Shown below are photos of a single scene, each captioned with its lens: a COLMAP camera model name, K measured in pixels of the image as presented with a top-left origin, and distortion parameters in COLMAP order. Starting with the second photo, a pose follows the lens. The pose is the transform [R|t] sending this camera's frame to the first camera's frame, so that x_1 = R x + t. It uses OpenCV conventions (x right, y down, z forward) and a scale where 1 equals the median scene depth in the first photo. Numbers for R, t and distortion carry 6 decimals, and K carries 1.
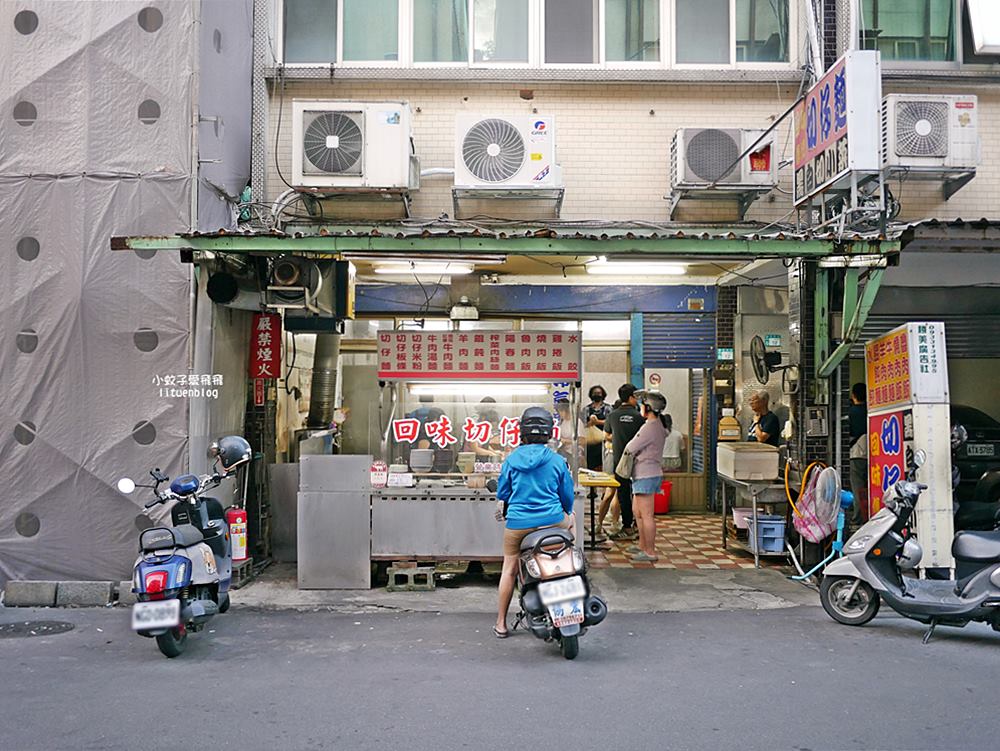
lens RADIAL K [[814.9, 0, 500.0], [0, 814.9, 375.5], [0, 0, 1]] dist [-0.023862, -0.001423]
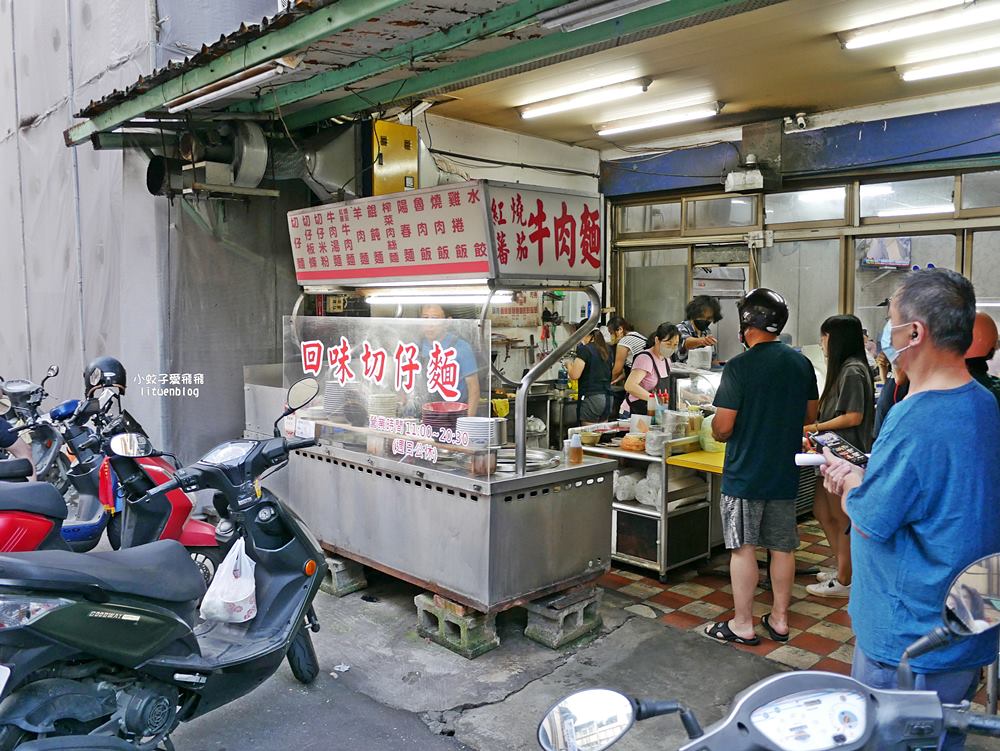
lens RADIAL K [[814.9, 0, 500.0], [0, 814.9, 375.5], [0, 0, 1]] dist [-0.023862, -0.001423]
pose [[0.713239, 0.057051, -0.698596, 0.471620], [0.020116, 0.994605, 0.101762, 0.016343], [0.700632, -0.086634, 0.708243, 0.627718]]
